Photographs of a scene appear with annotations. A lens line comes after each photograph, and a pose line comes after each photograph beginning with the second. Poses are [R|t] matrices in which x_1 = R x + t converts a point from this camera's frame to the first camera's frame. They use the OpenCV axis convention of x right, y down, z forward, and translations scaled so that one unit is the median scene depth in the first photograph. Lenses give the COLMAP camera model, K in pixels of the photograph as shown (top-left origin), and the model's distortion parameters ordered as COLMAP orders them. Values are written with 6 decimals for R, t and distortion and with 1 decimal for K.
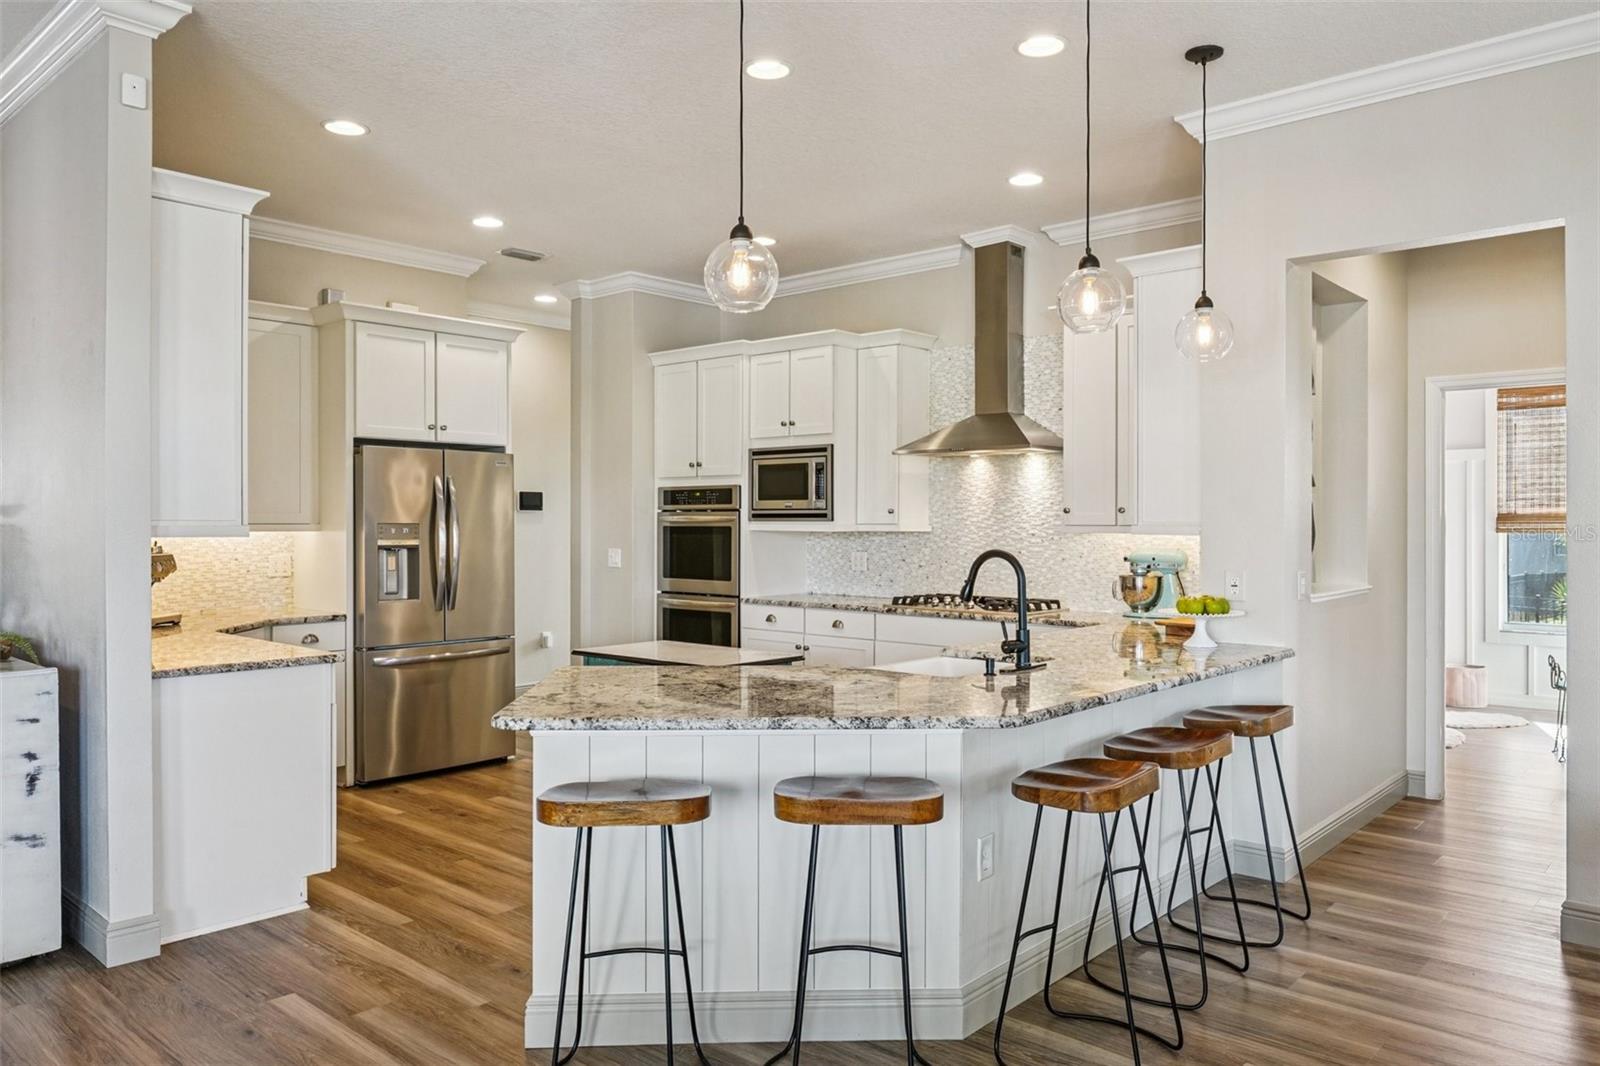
lens RADIAL K [[1113.6, 0, 801.8], [0, 1113.6, 526.4], [0, 0, 1]] dist [-0.008467, -0.004795]
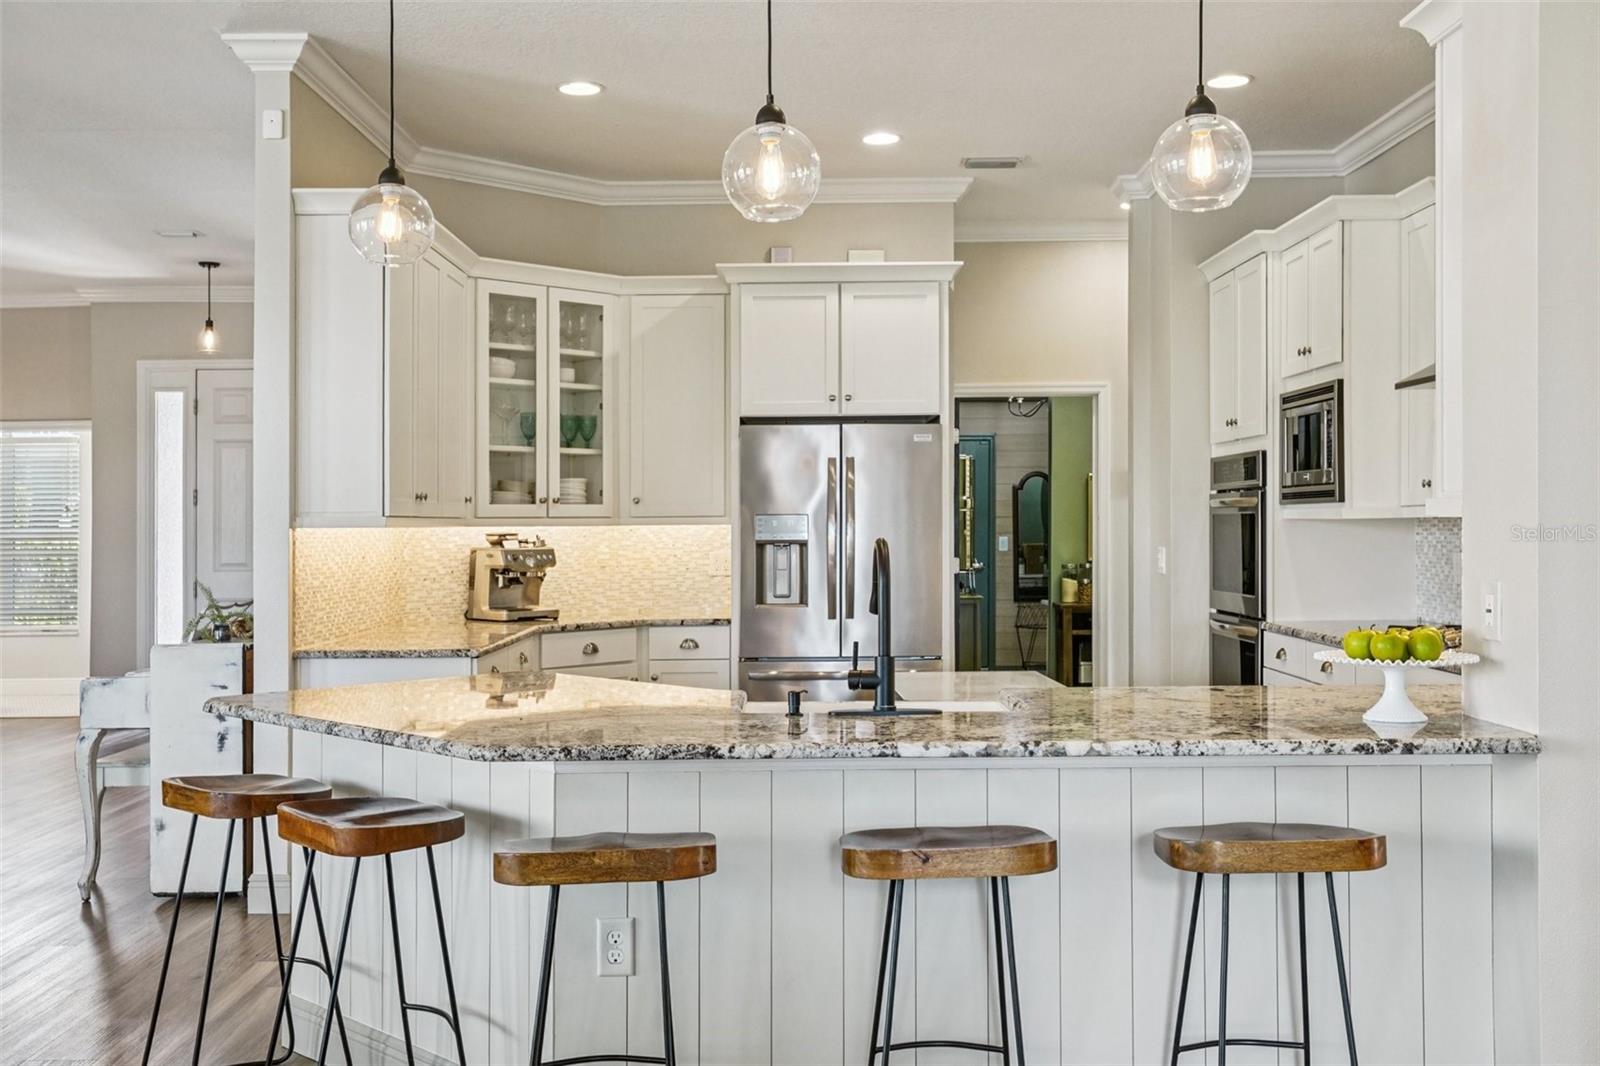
lens RADIAL K [[1545.5, 0, 805.5], [0, 1545.5, 530.7], [0, 0, 1]] dist [-0.011877, 0.000000]
pose [[0.665325, -0.005796, -0.746531, 0.611592], [0.007450, 0.999972, -0.001124, 0.012792], [0.746517, -0.004814, 0.665349, 0.259302]]
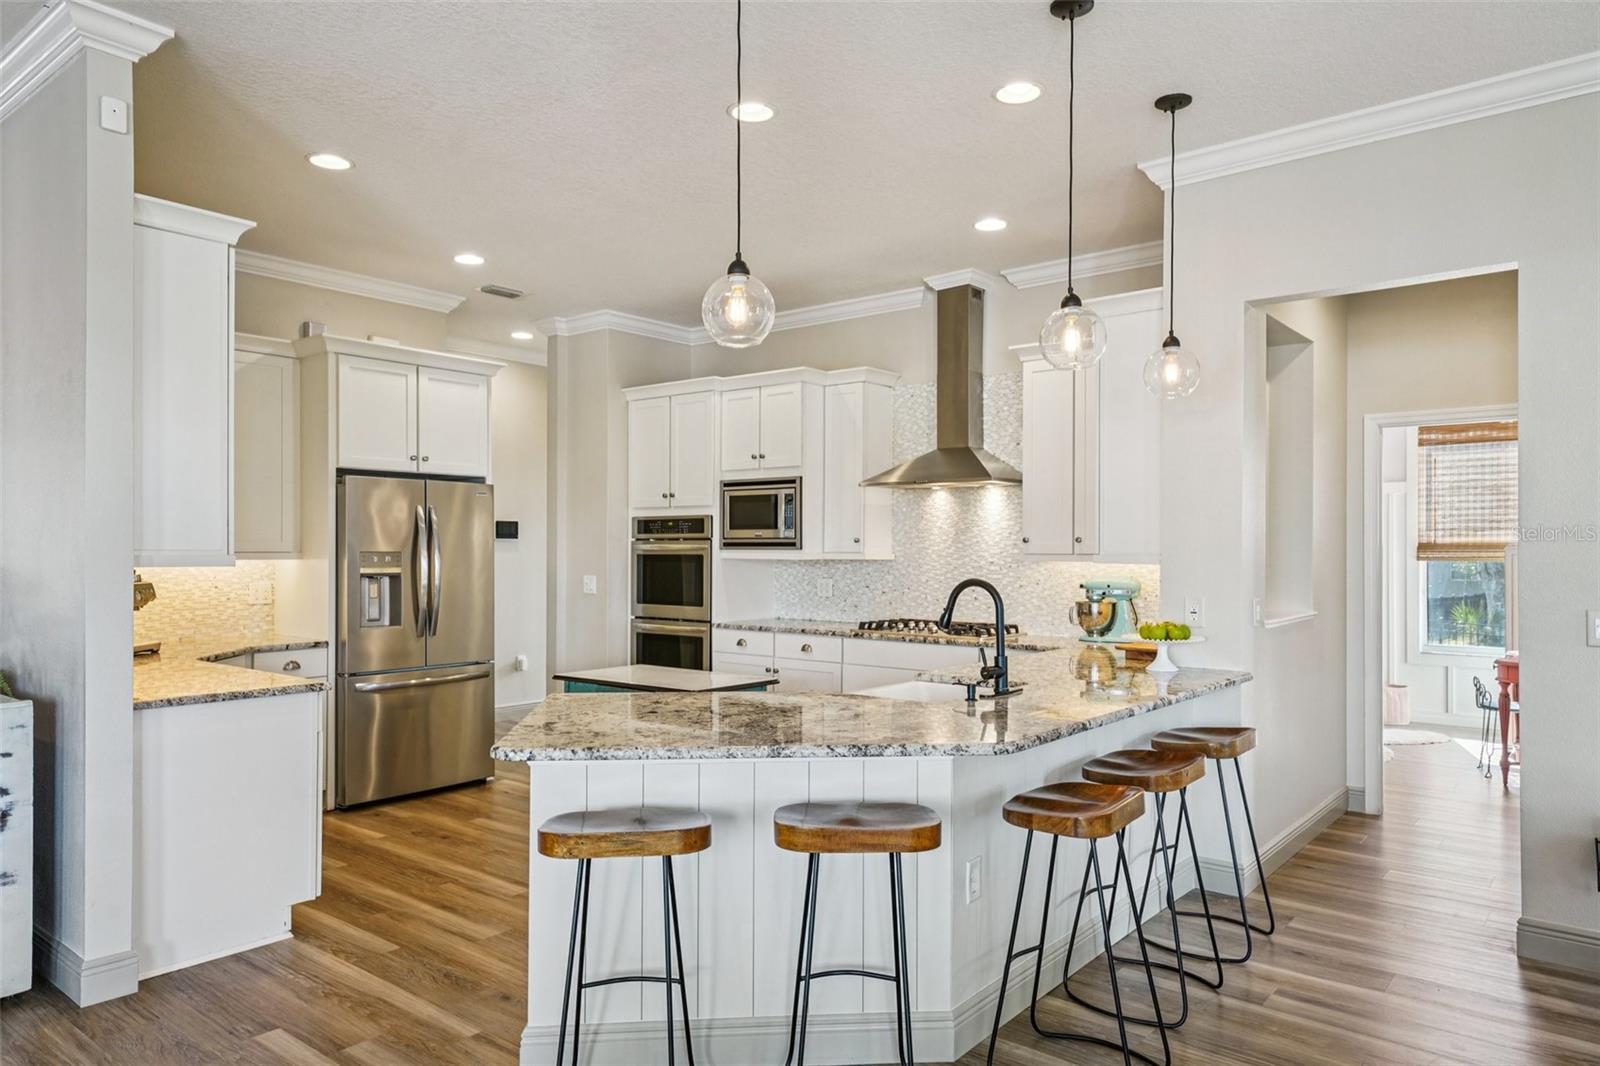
lens RADIAL K [[1040.6, 0, 794.6], [0, 1040.6, 546.4], [0, 0, 1]] dist [0.018855, 0.002158]
pose [[0.999171, 0.001025, 0.040704, -0.024169], [-0.000769, 0.999980, -0.006303, -0.002154], [-0.040709, 0.006266, 0.999151, 0.027694]]
